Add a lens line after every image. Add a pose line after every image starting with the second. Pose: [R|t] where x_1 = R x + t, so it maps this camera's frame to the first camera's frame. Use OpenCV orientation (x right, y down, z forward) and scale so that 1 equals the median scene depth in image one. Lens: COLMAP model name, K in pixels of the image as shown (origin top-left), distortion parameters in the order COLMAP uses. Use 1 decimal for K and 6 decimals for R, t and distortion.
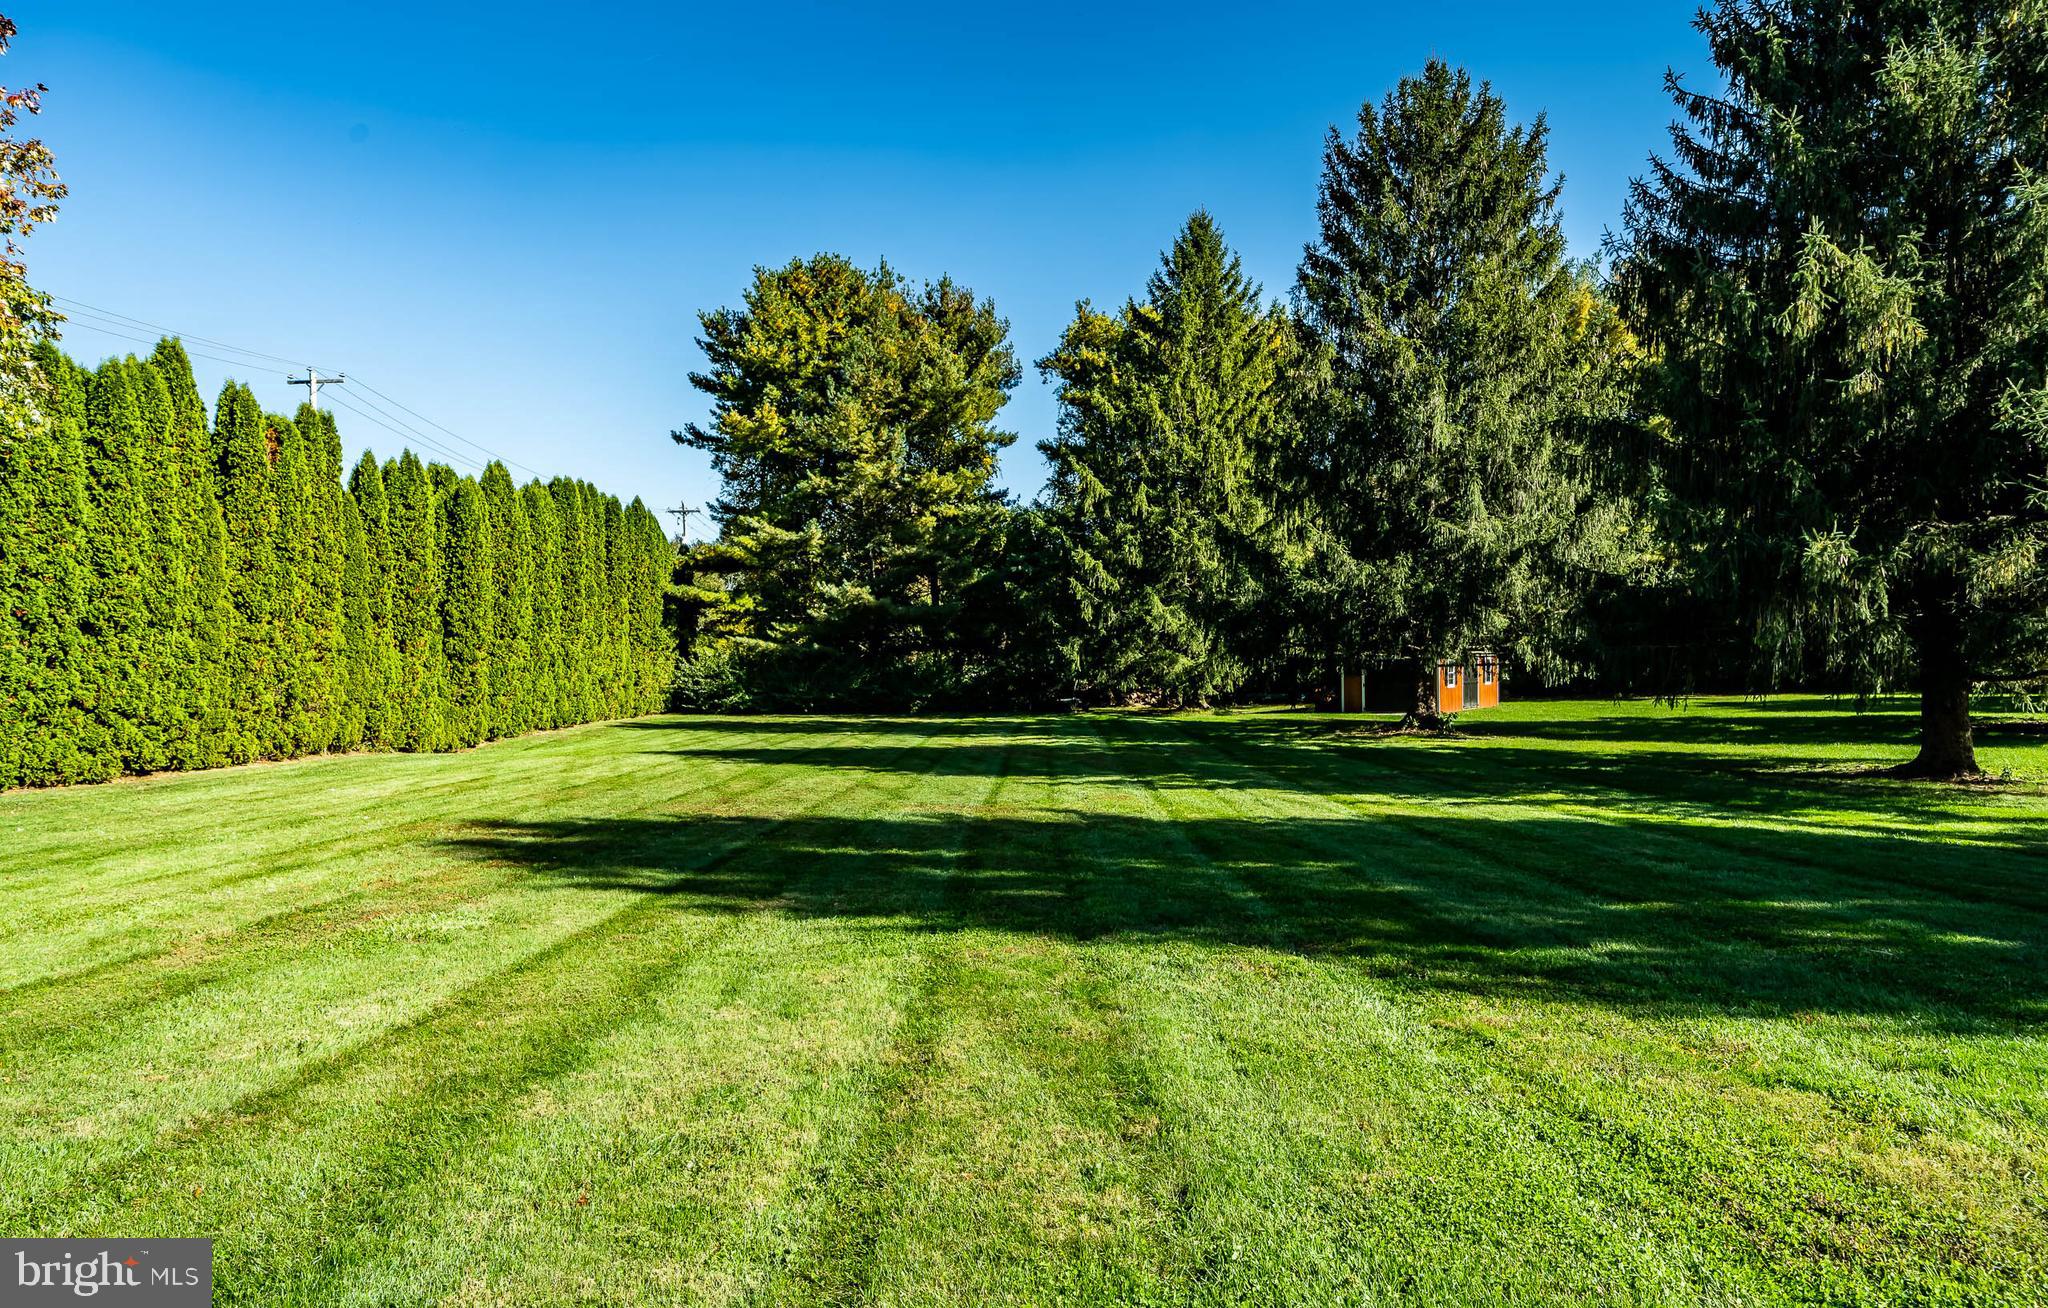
lens RADIAL K [[1192.6, 0, 1025.0], [0, 1192.6, 671.4], [0, 0, 1]] dist [0.007444, -0.001783]
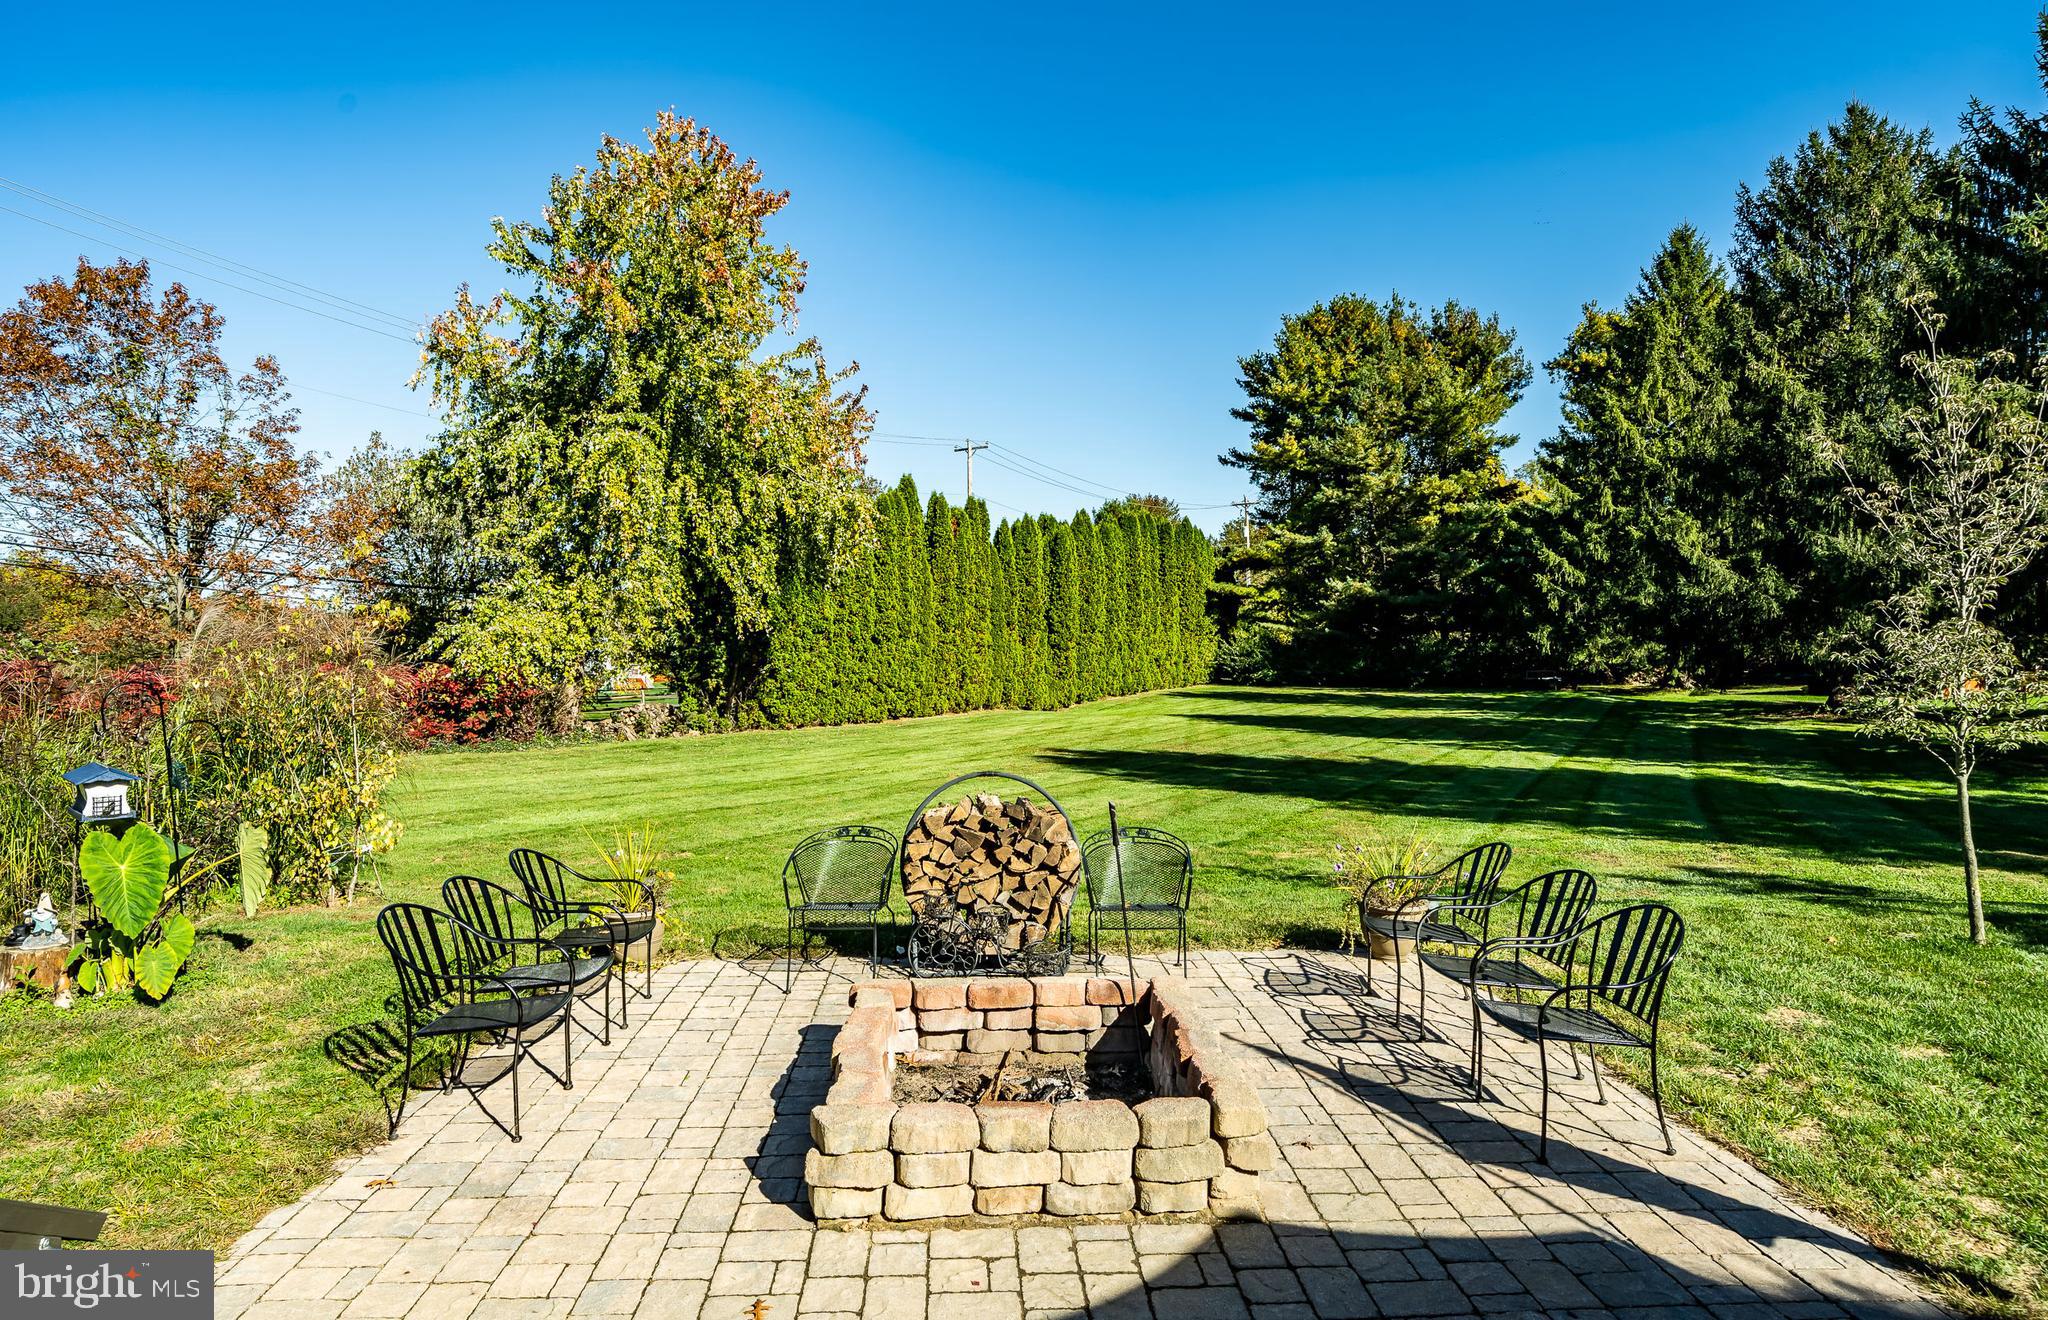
lens RADIAL K [[1192.6, 0, 979.2], [0, 1192.6, 623.9], [0, 0, 1]] dist [0.007444, -0.001783]
pose [[0.865688, -0.008946, -0.500504, 0.237452], [0.004478, 0.999939, -0.010128, -0.033066], [0.500564, 0.006526, 0.865675, -0.430062]]
